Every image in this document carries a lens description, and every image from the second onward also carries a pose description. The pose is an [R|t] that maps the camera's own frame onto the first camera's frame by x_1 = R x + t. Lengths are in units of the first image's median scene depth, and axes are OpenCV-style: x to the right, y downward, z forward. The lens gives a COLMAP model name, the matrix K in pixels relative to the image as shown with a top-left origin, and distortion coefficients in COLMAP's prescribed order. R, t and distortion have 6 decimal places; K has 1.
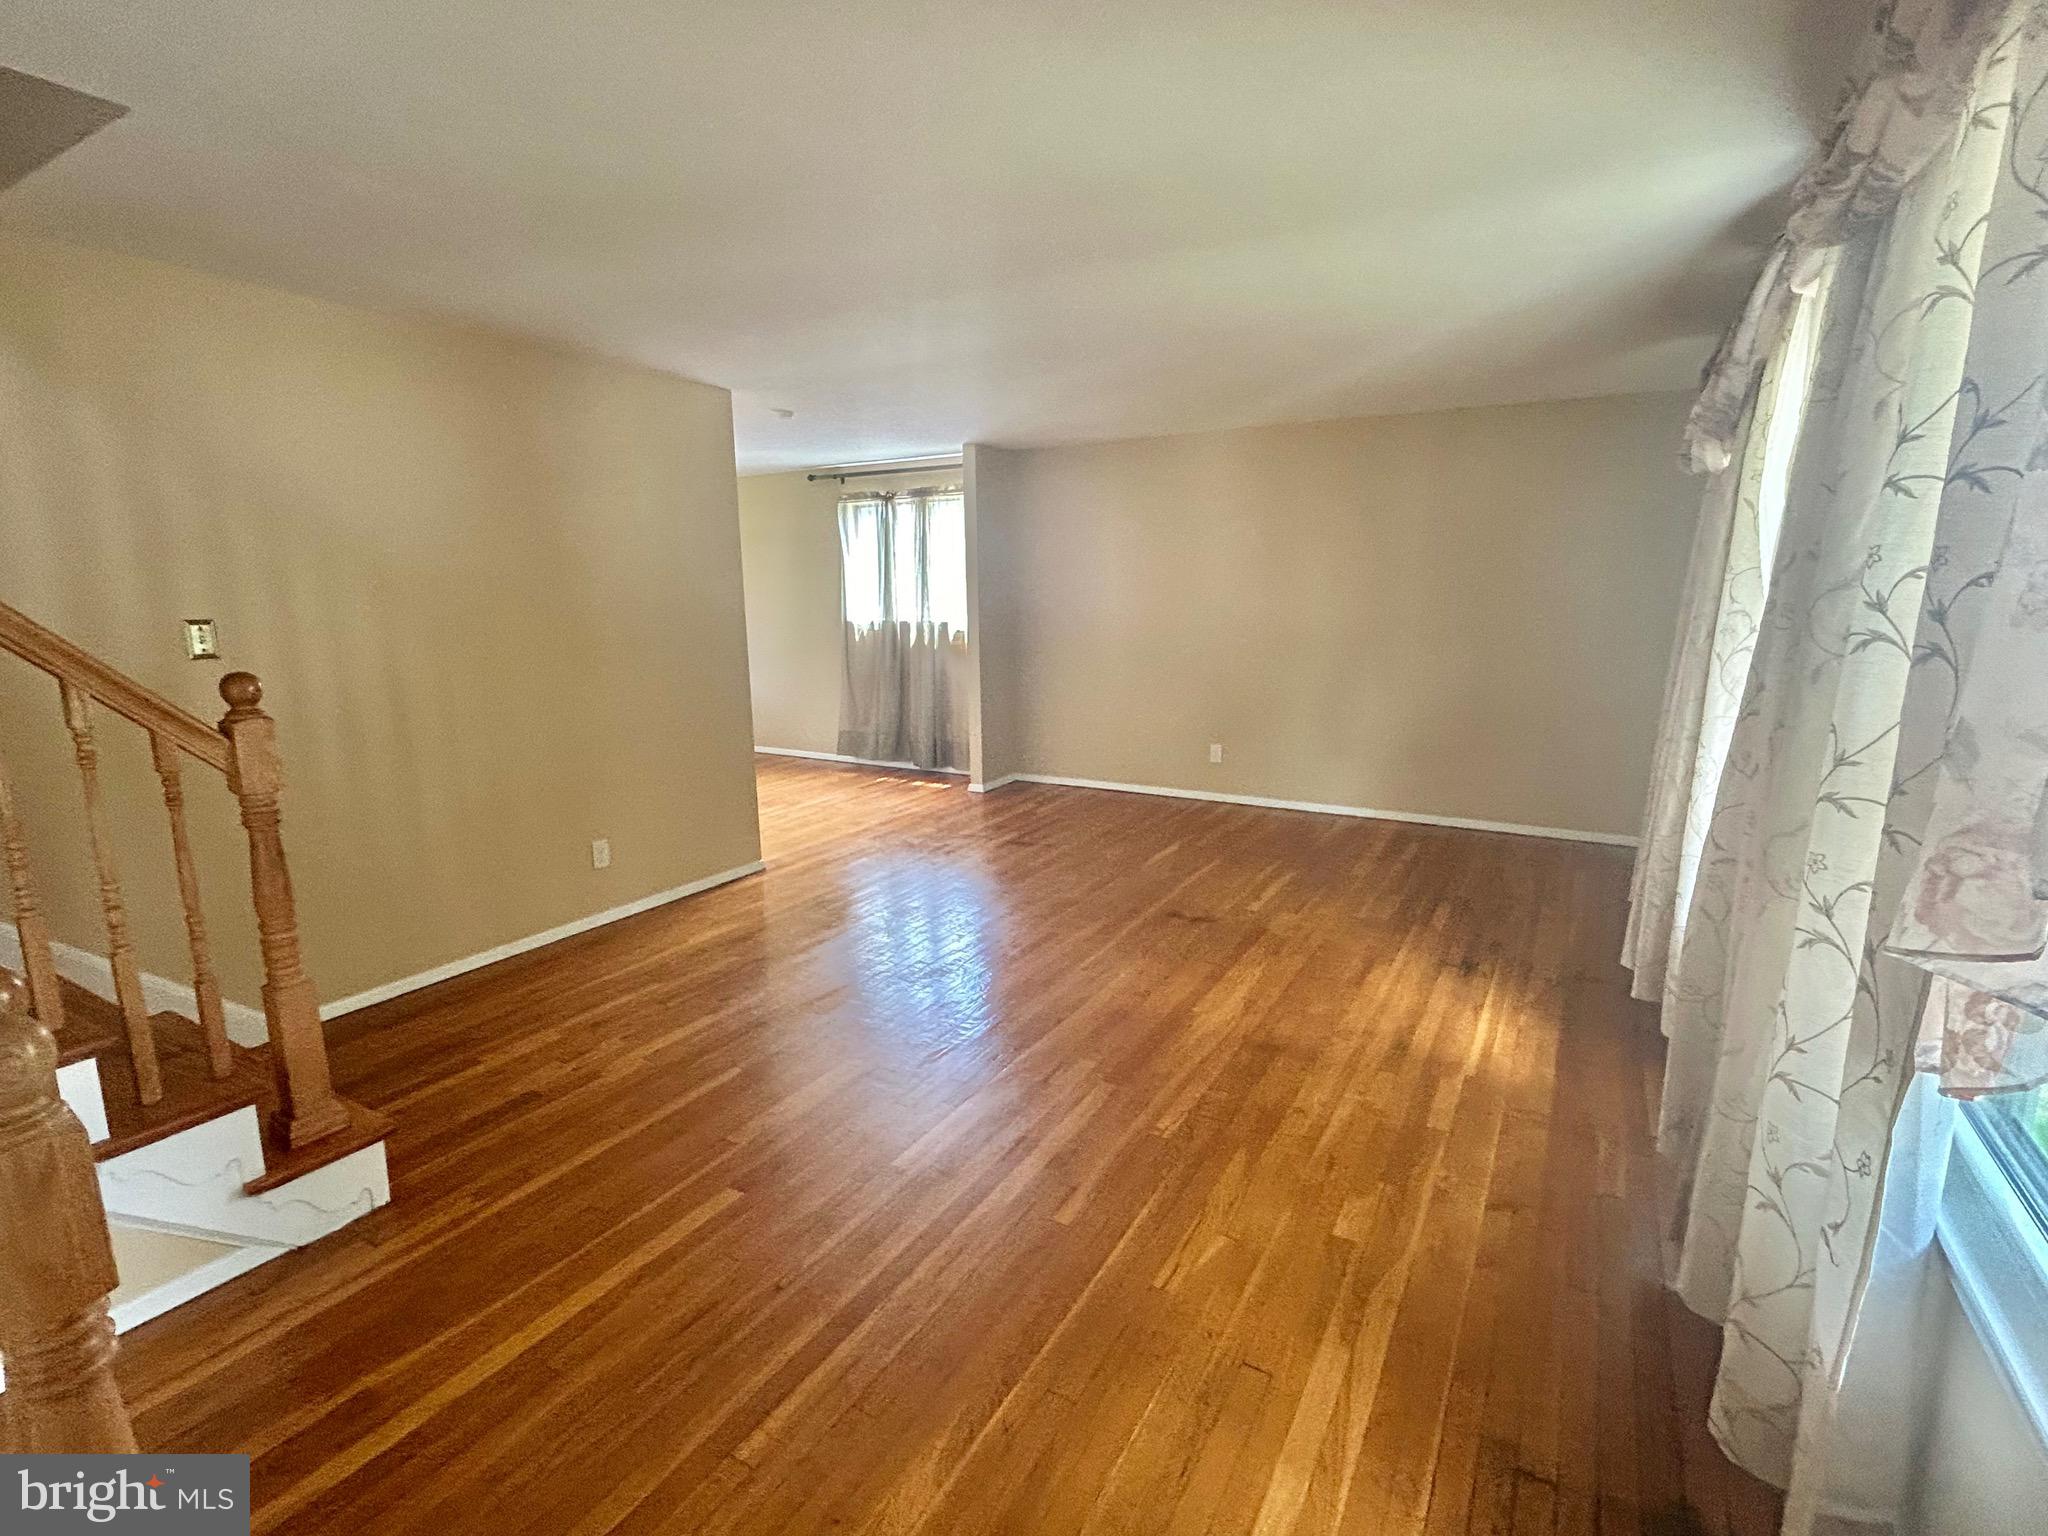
lens RADIAL K [[948.5, 0, 1024.0], [0, 948.5, 768.0], [0, 0, 1]] dist [0.000019, 0.000013]
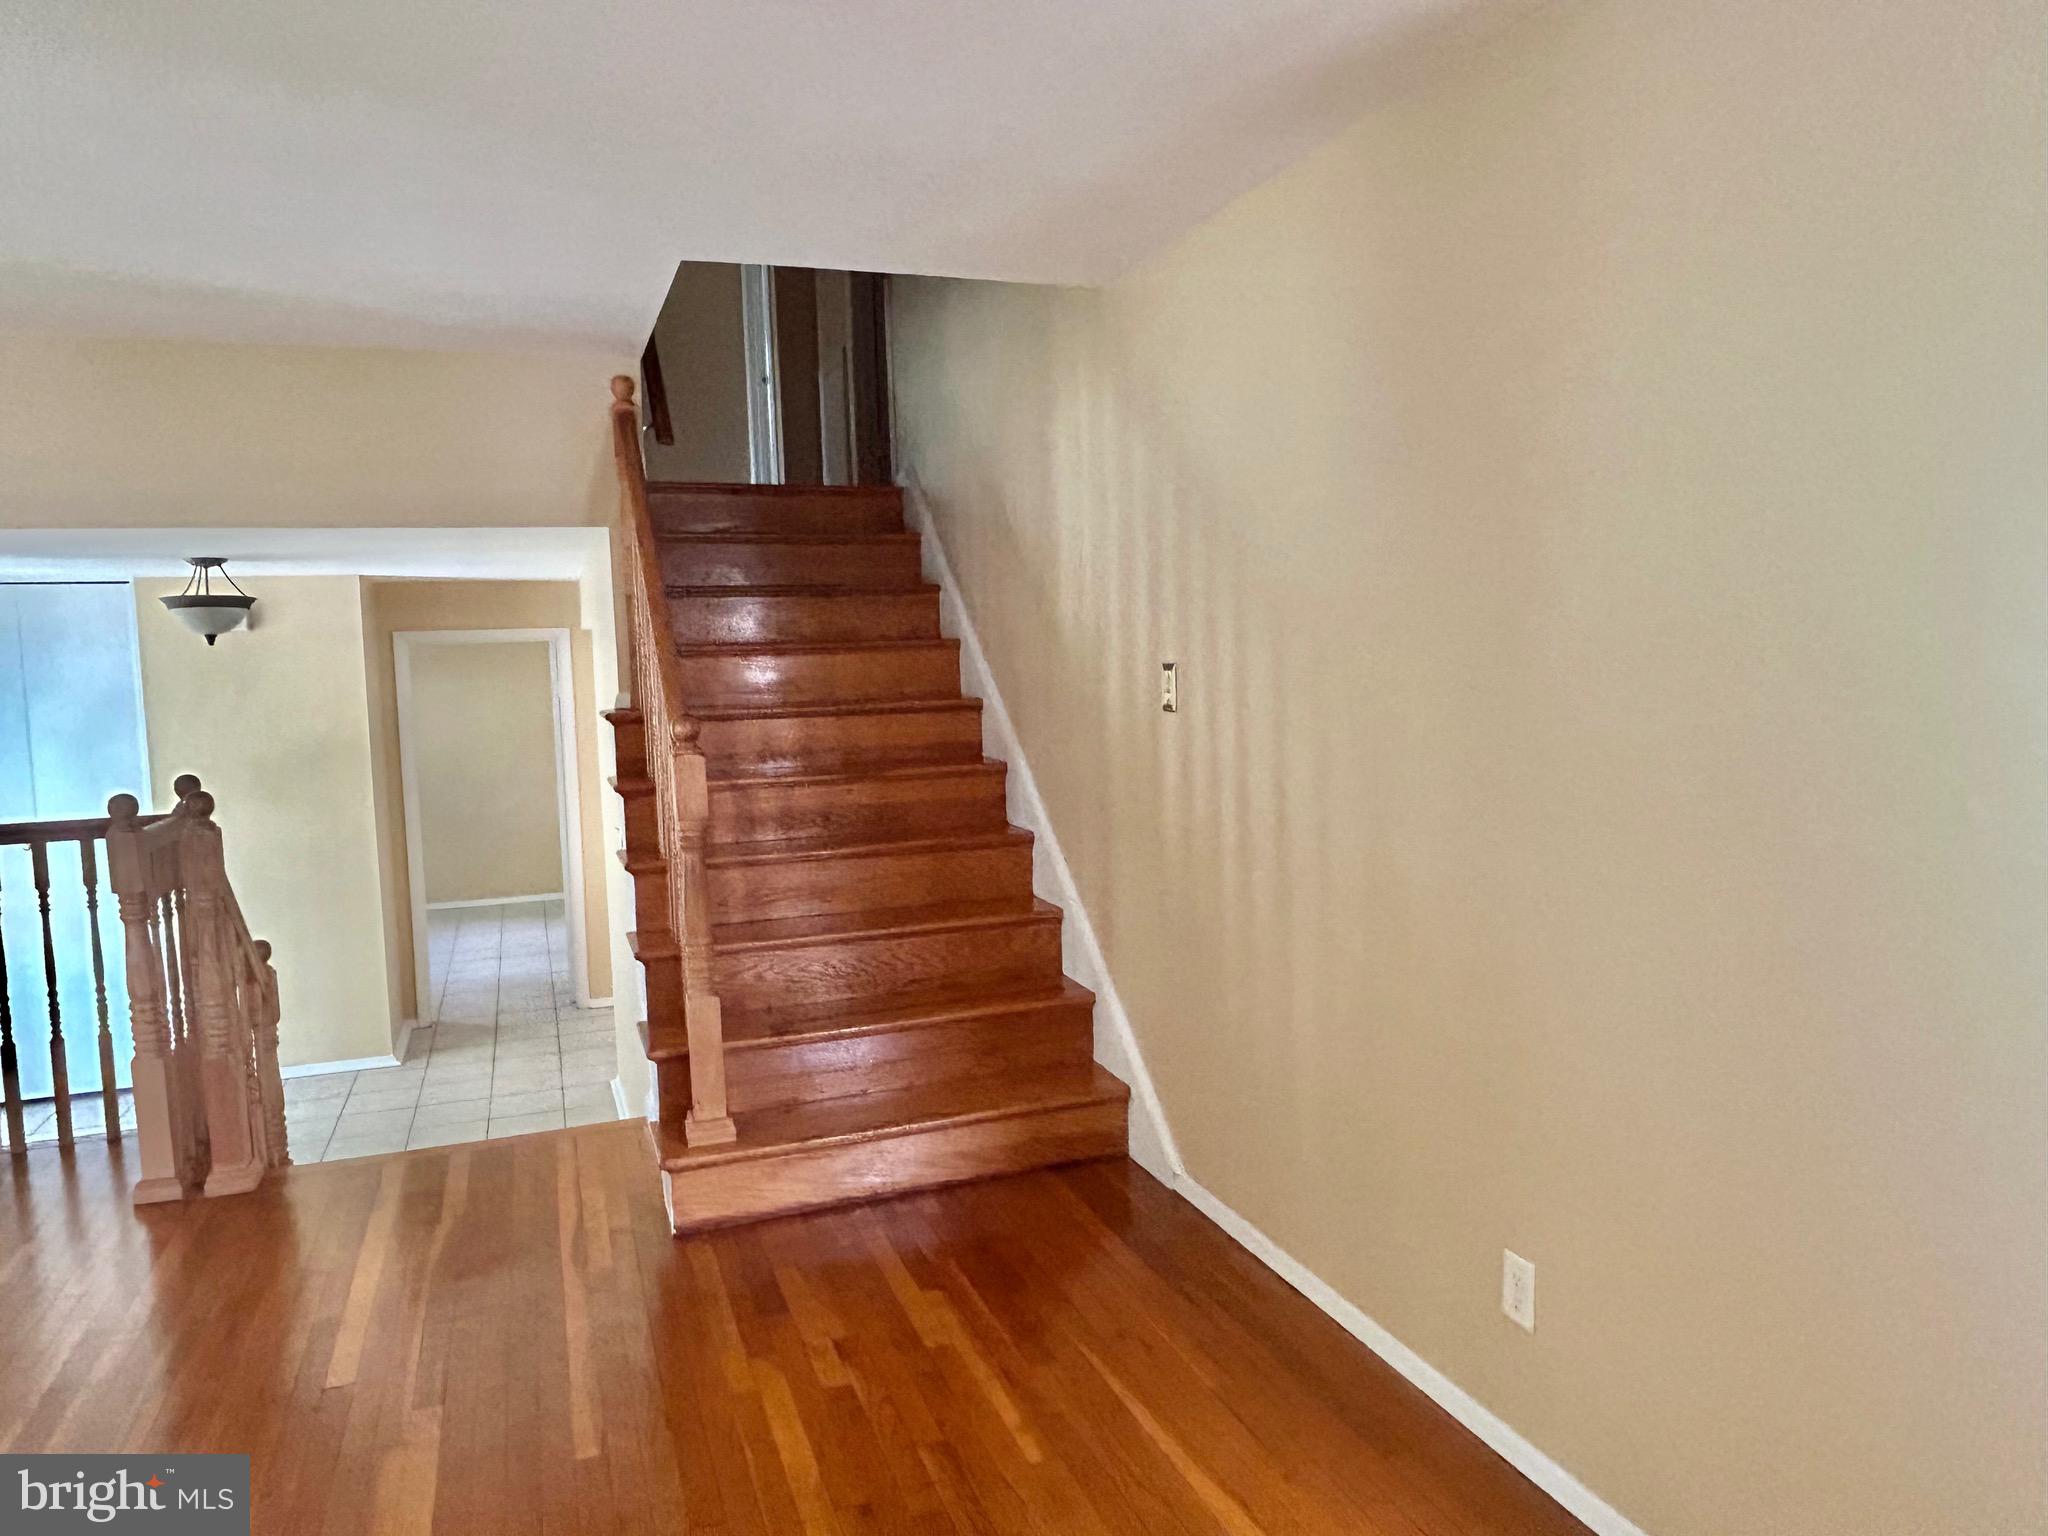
lens RADIAL K [[1397.8, 0, 1024.0], [0, 1397.8, 768.0], [0, 0, 1]] dist [0.000368, -0.000037]
pose [[-0.625966, 0.100345, -0.773367, 0.150522], [-0.117594, 0.968203, 0.220806, -0.303896], [0.770933, 0.229161, -0.594262, 1.549200]]
